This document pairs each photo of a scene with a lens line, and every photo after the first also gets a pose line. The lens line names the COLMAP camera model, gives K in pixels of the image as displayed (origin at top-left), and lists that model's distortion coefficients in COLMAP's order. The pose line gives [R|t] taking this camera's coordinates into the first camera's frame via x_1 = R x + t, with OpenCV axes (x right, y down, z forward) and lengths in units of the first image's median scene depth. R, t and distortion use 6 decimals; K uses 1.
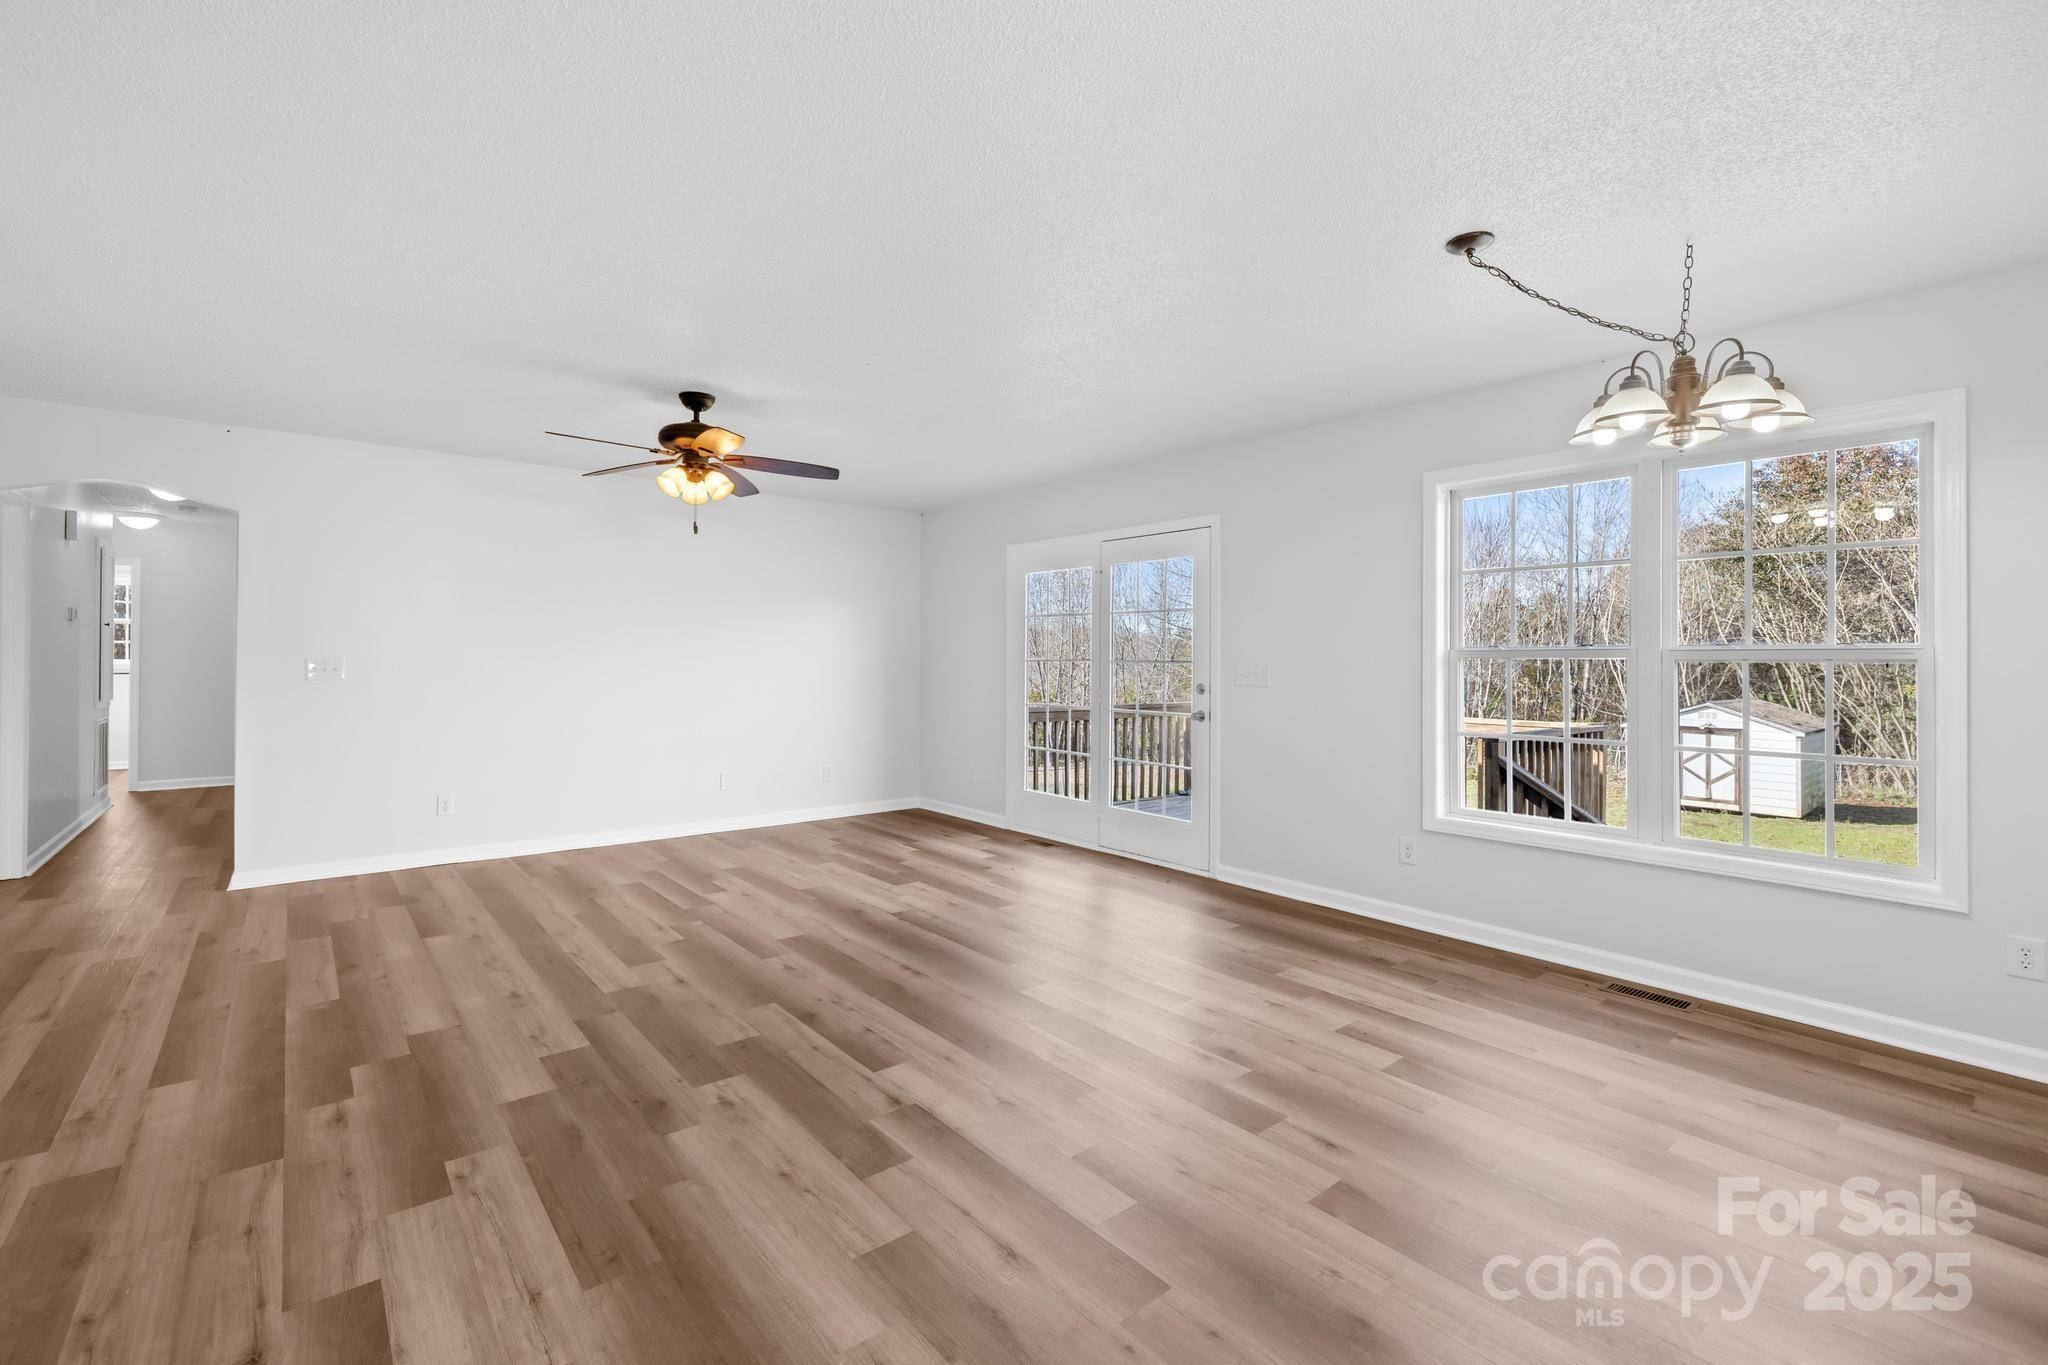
lens RADIAL K [[897.5, 0, 1024.7], [0, 897.5, 666.4], [0, 0, 1]] dist [-0.000423, 0.000033]
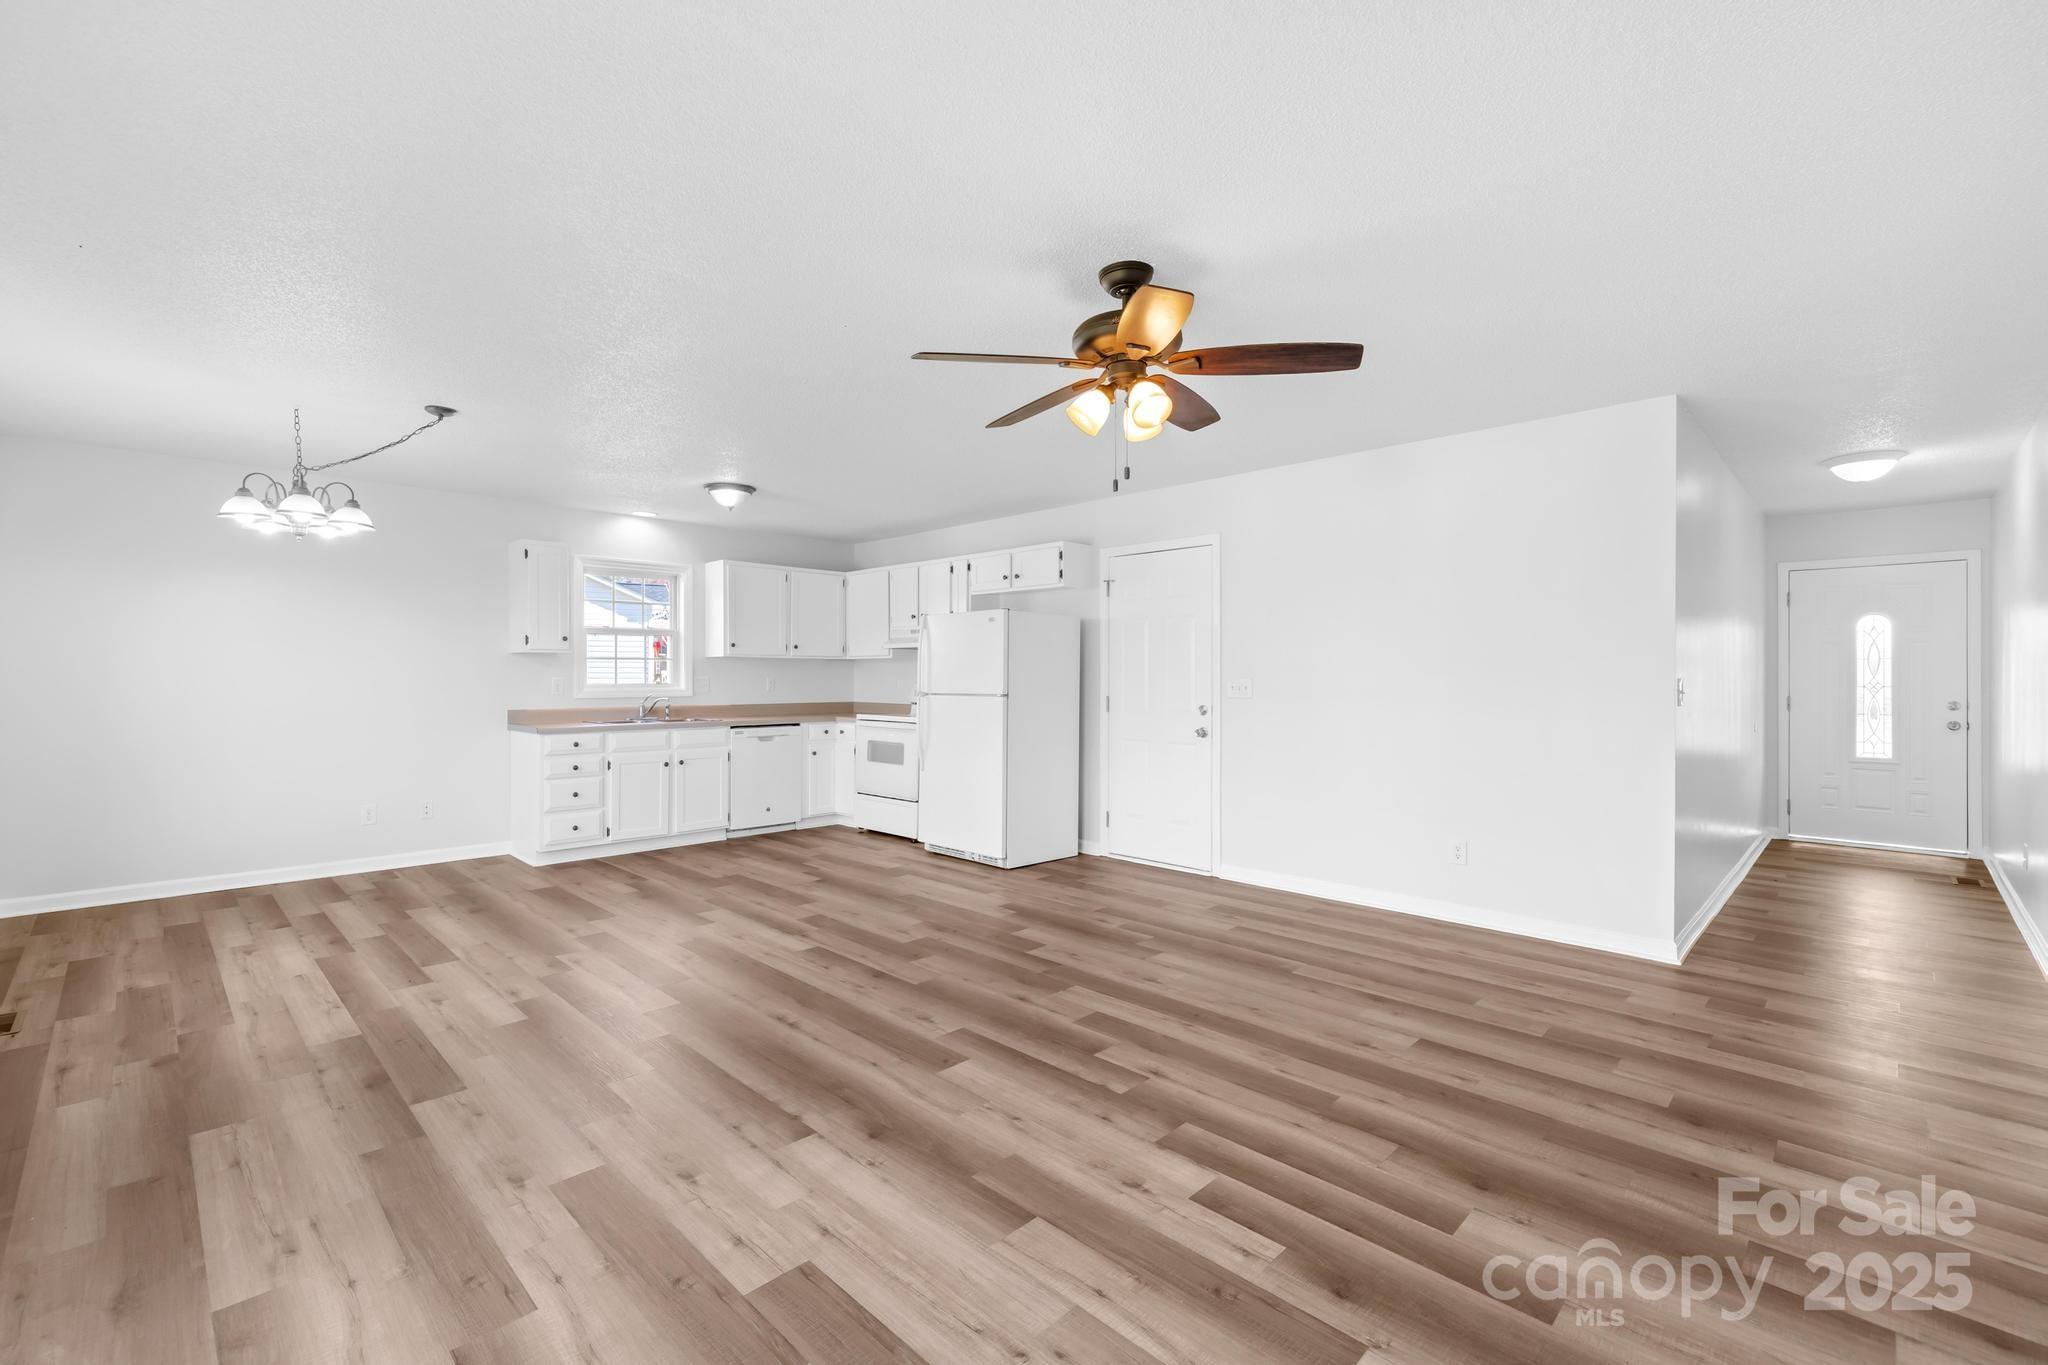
lens RADIAL K [[897.5, 0, 1023.4], [0, 897.5, 676.3], [0, 0, 1]] dist [-0.000423, 0.000033]
pose [[-0.994980, -0.008702, -0.099699, -0.303881], [-0.009454, 0.999930, 0.007071, -0.019550], [0.099630, 0.007978, -0.994993, 2.164370]]
